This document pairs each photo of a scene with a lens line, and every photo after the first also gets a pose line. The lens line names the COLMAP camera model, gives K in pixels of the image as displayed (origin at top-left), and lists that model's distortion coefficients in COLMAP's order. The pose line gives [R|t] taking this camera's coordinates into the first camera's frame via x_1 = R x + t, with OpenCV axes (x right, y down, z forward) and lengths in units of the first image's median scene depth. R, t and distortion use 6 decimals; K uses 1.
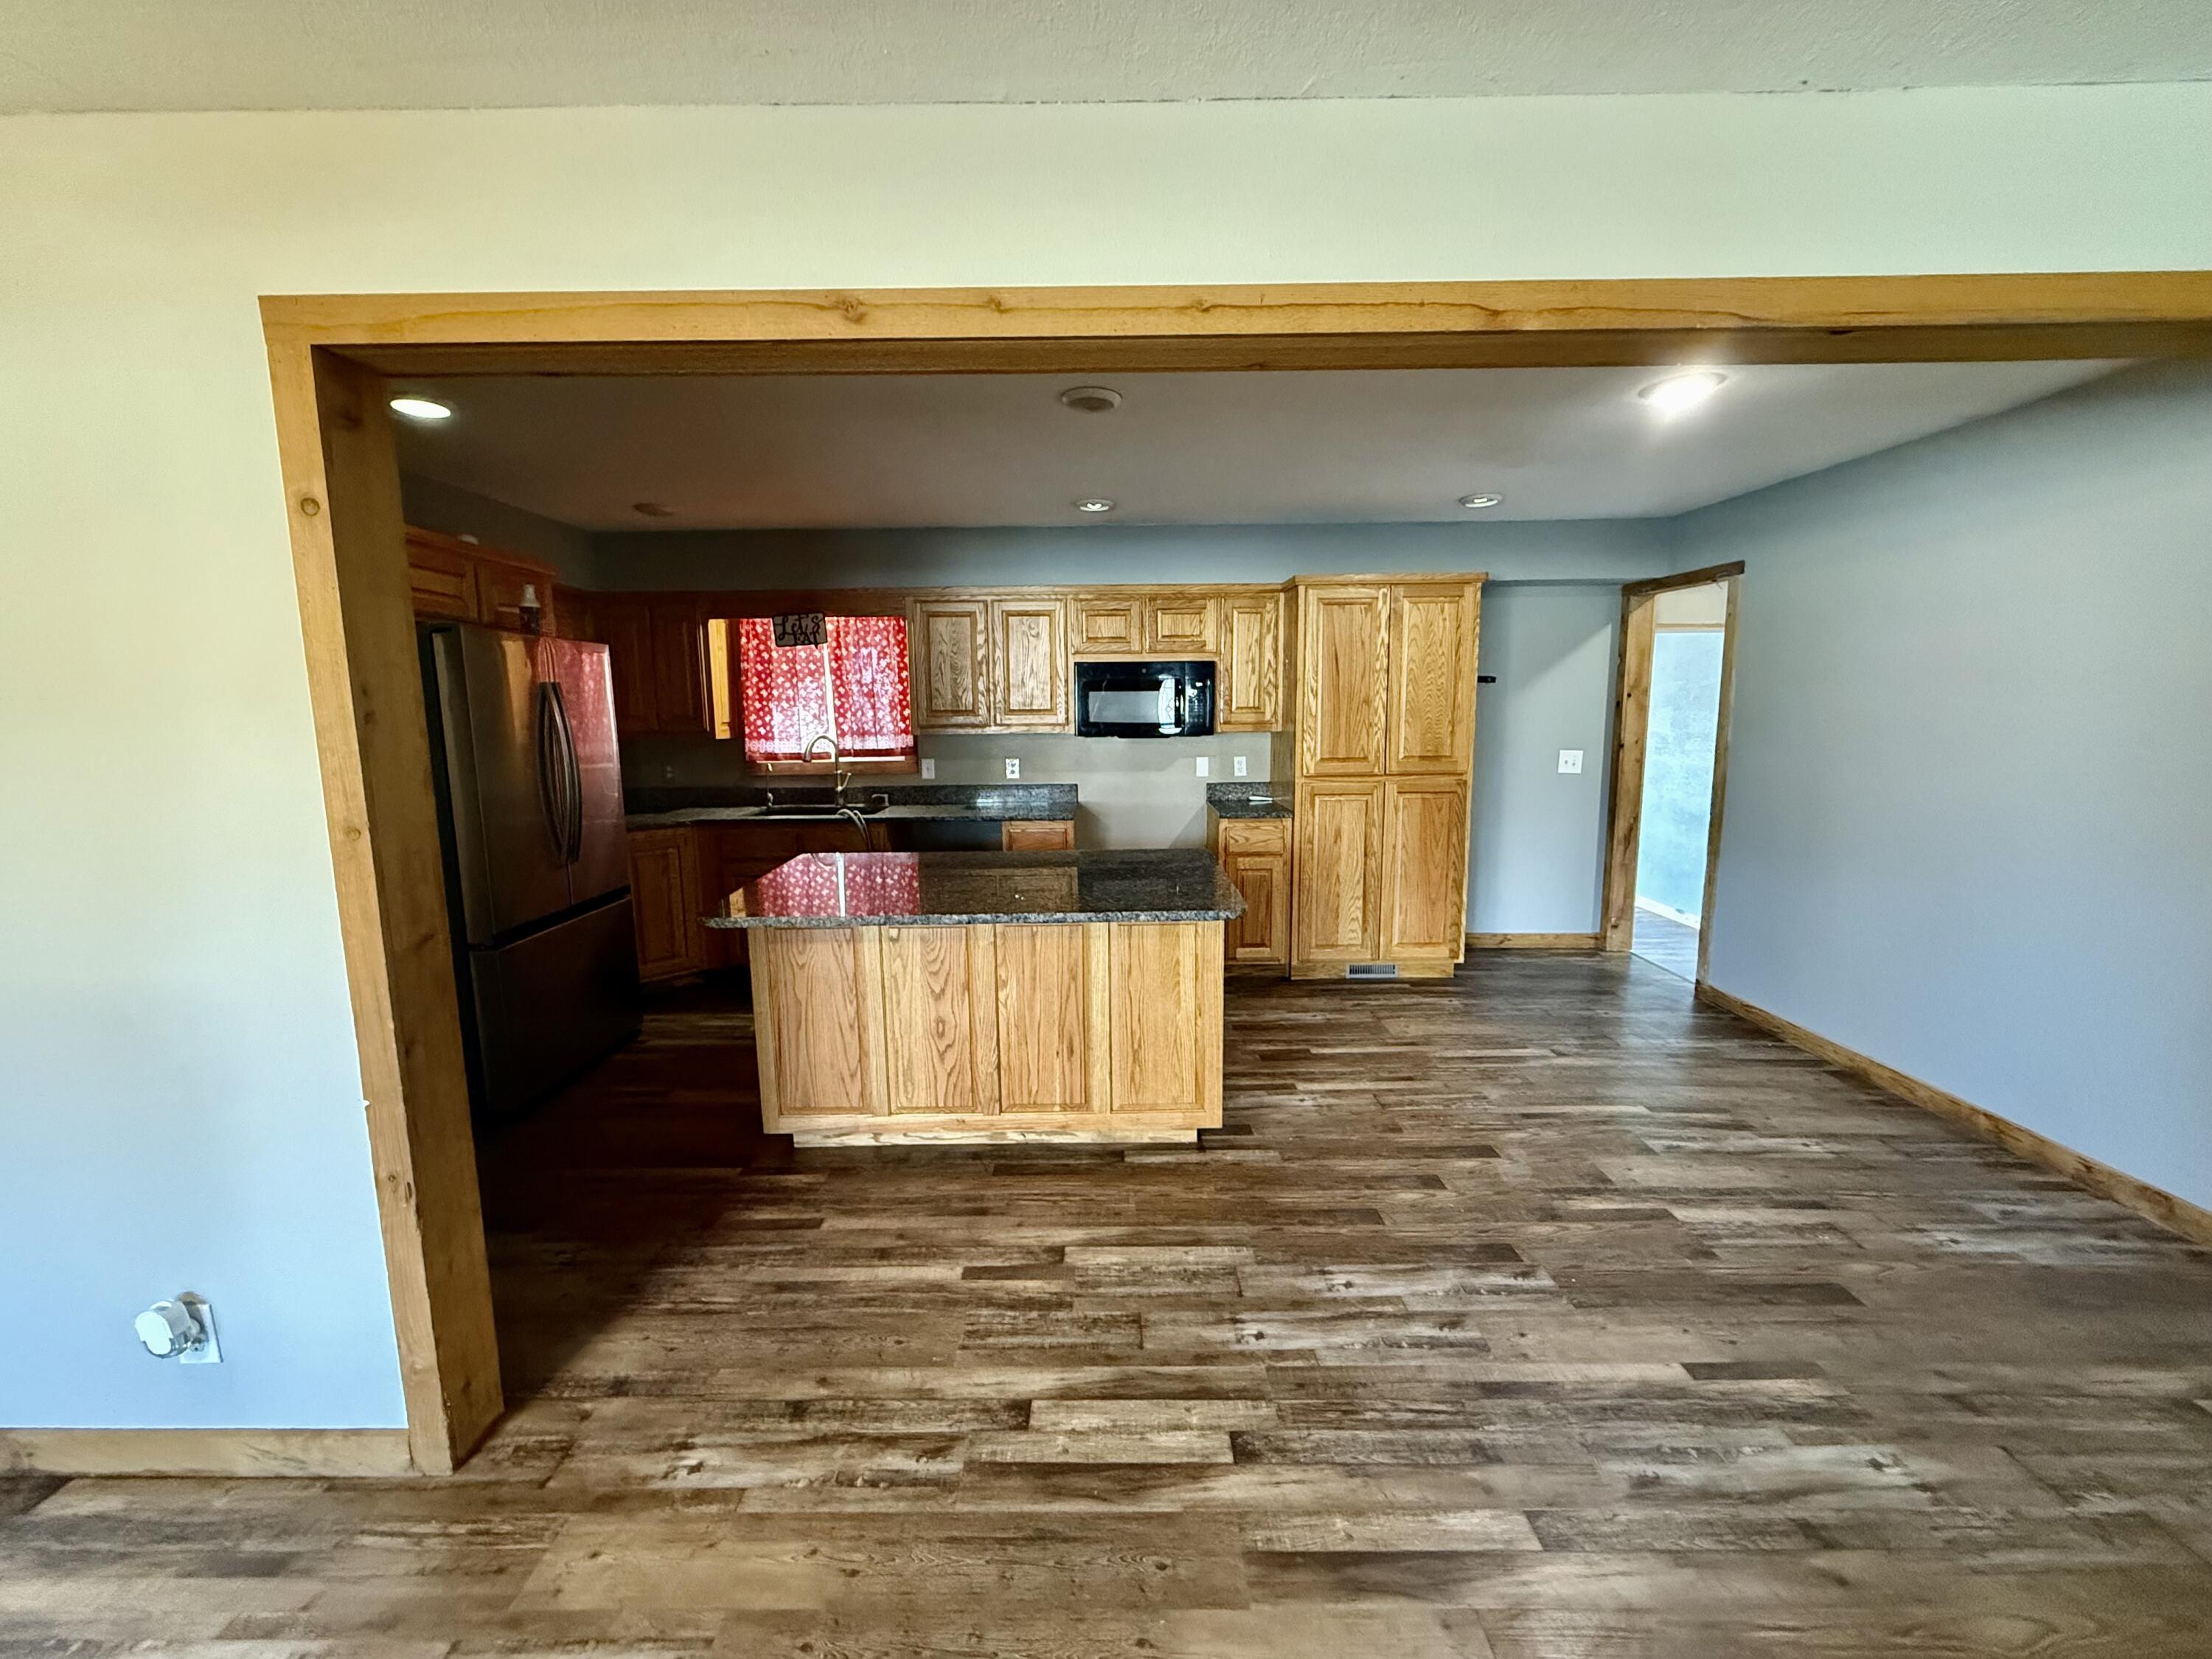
lens RADIAL K [[882.9, 0, 1098.7], [0, 882.9, 827.6], [0, 0, 1]] dist [-0.000497, 0.000389]
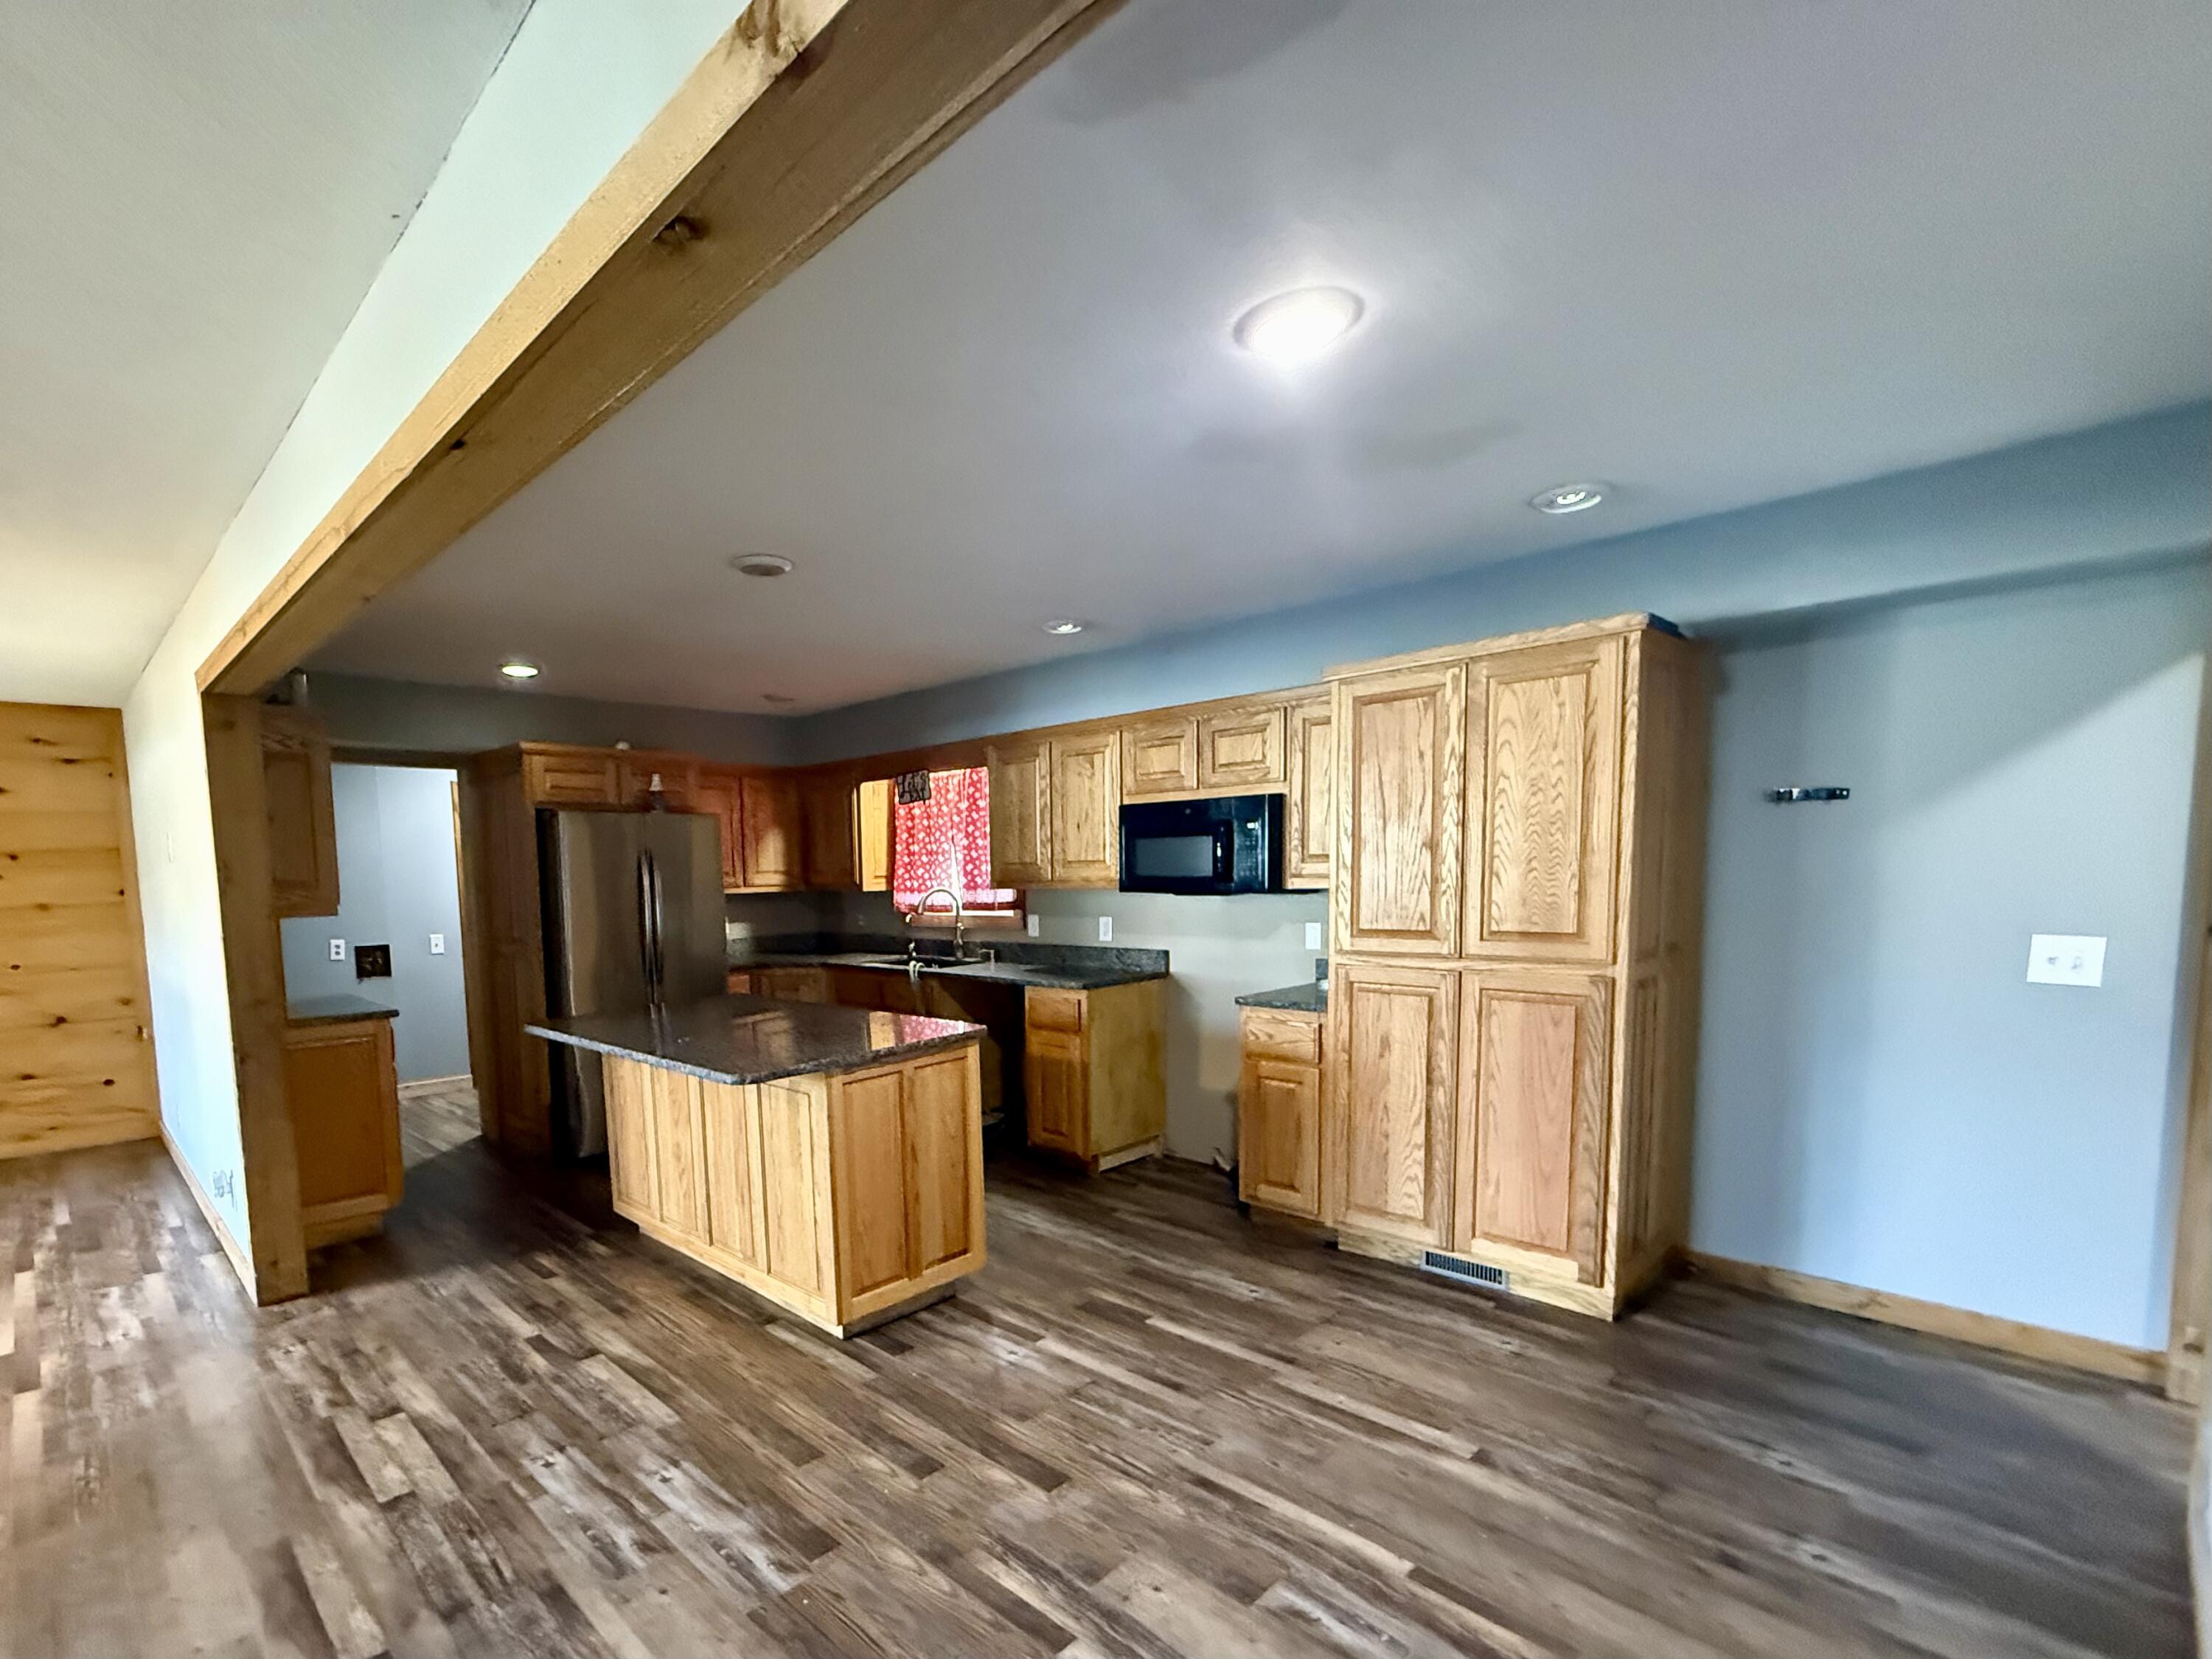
lens RADIAL K [[1030.3, 0, 916.5], [0, 1030.3, 963.5], [0, 0, 1]] dist [0.000464, 0.000280]
pose [[0.660670, 0.063748, -0.747965, 0.789448], [-0.085401, 0.996302, 0.009479, -0.038760], [0.745803, 0.057615, 0.663671, 0.280565]]
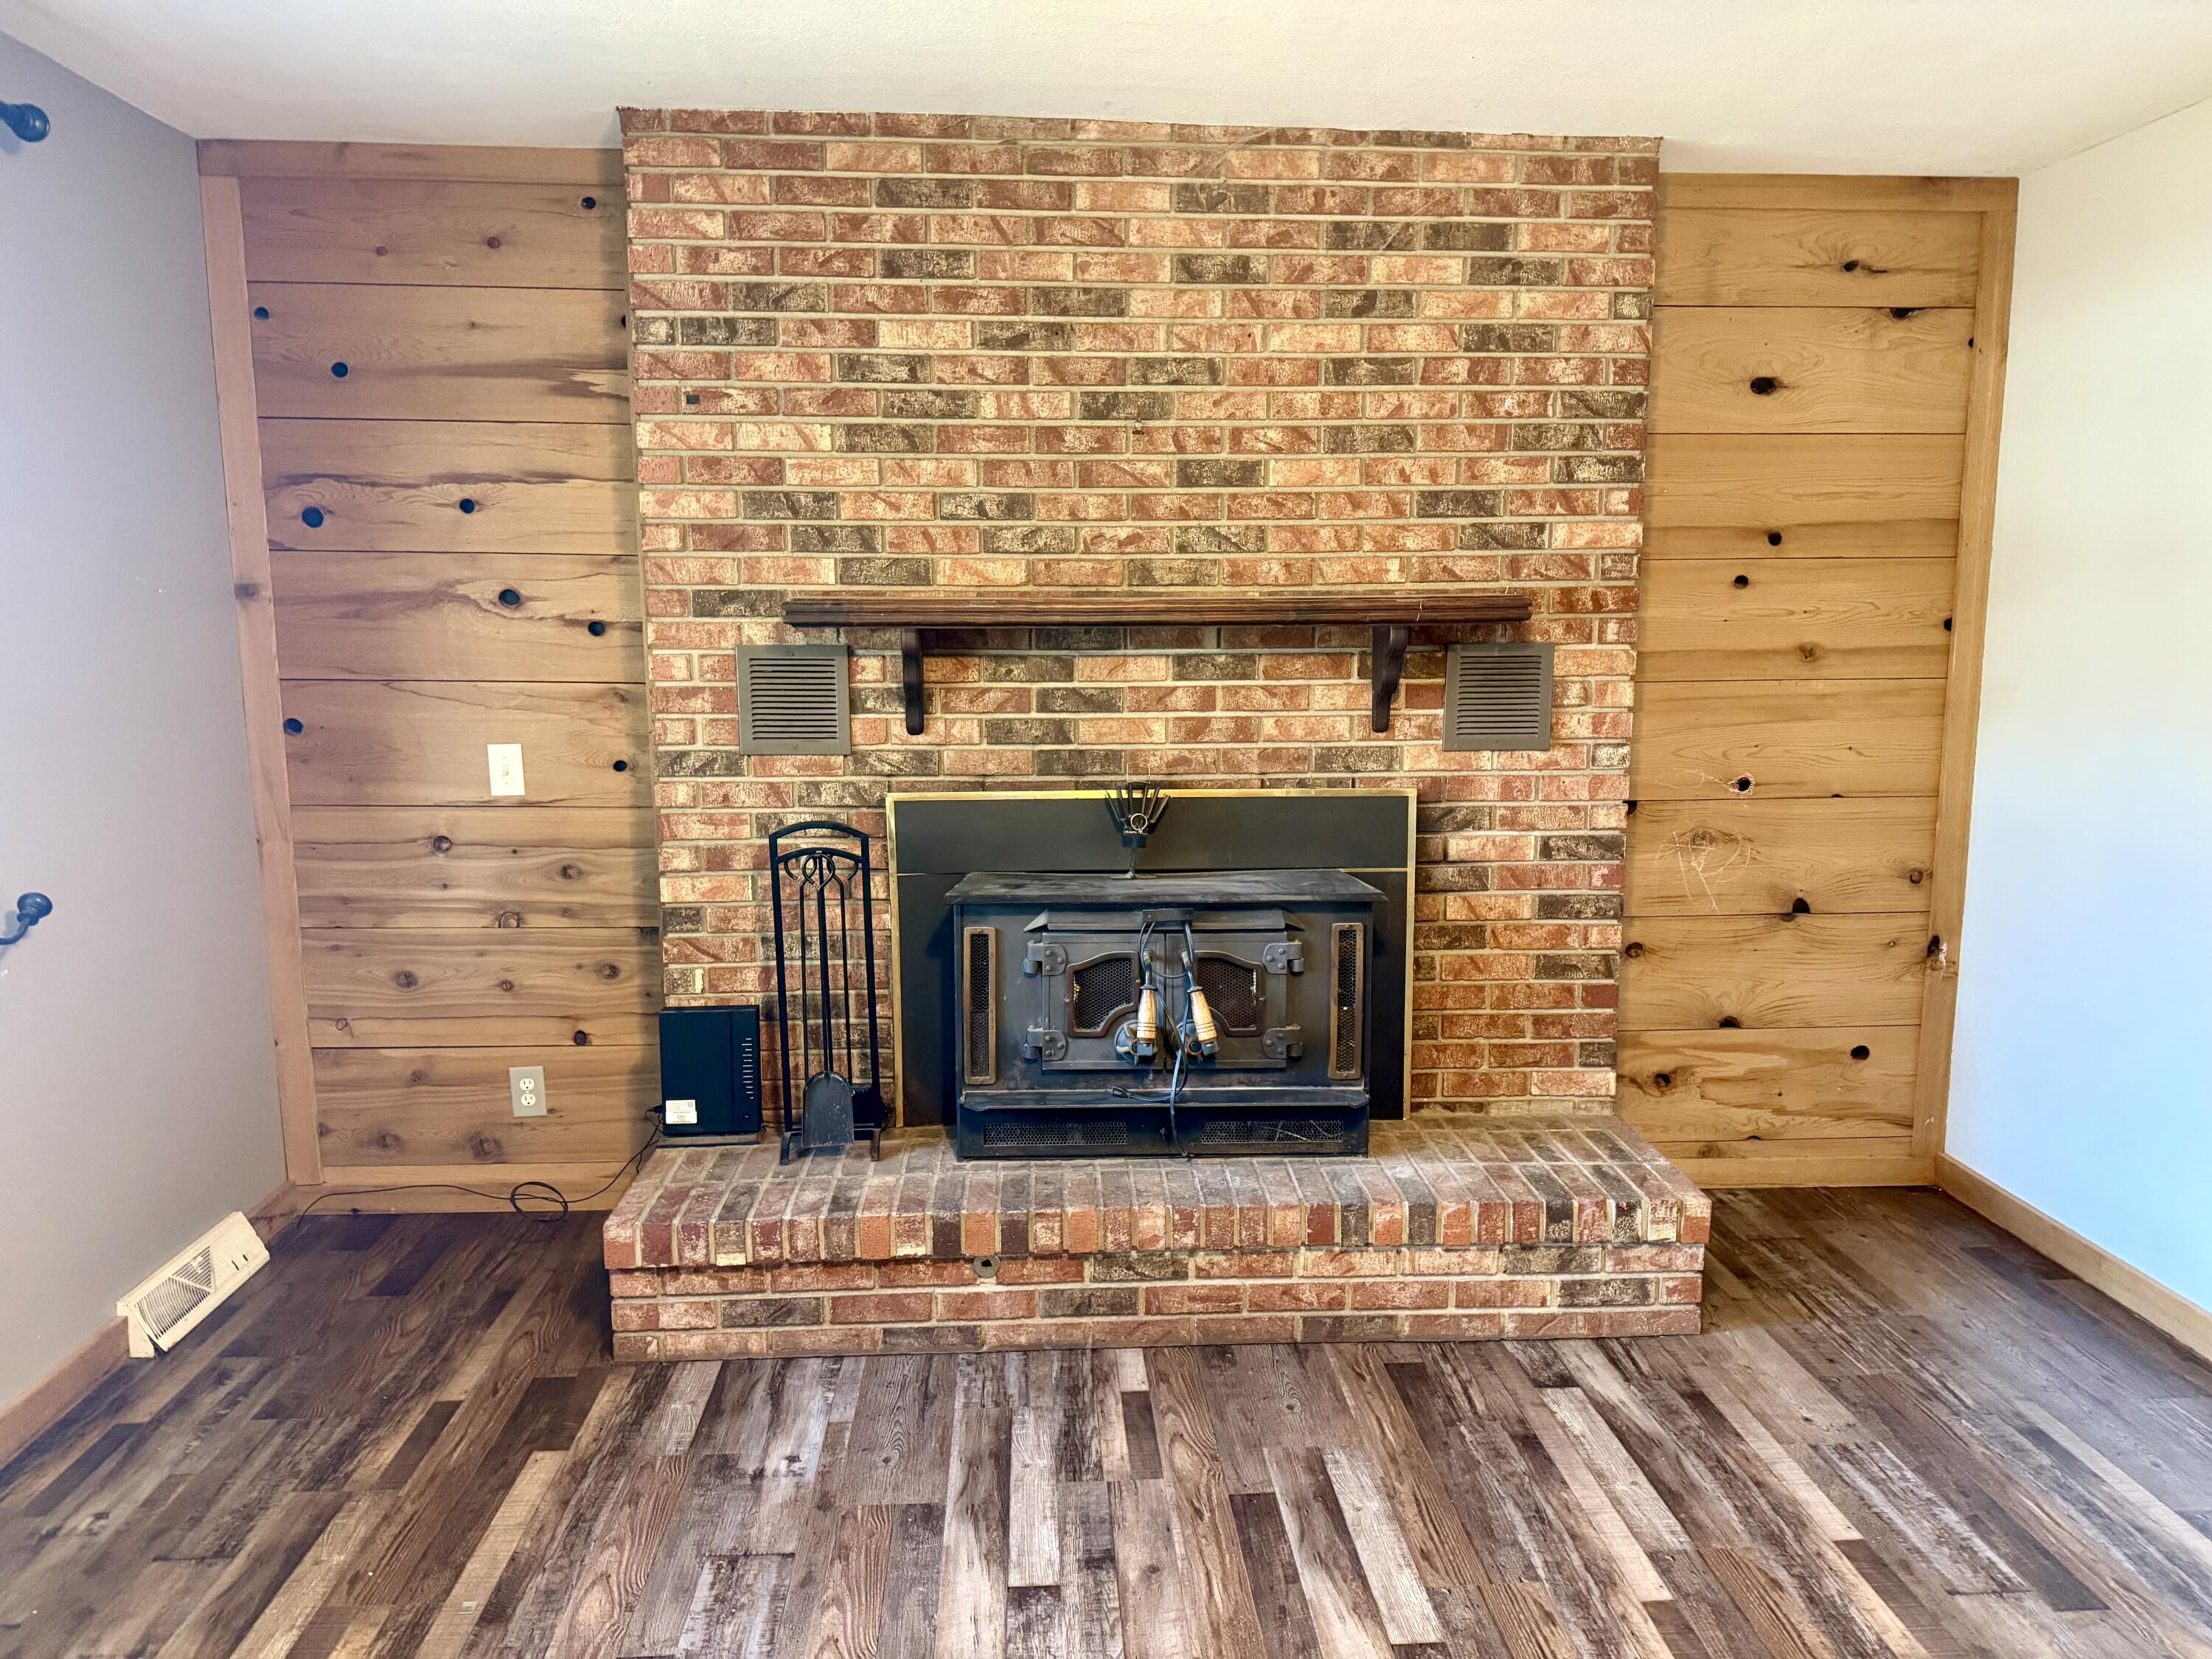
lens RADIAL K [[1562.1, 0, 1120.9], [0, 1562.1, 843.5], [0, 0, 1]] dist [0.126984, -0.220470]
pose [[0.060985, 0.161134, -0.985047, -0.227937], [-0.136160, 0.979001, 0.151715, 0.030987], [0.988808, 0.124872, 0.081645, -0.210547]]
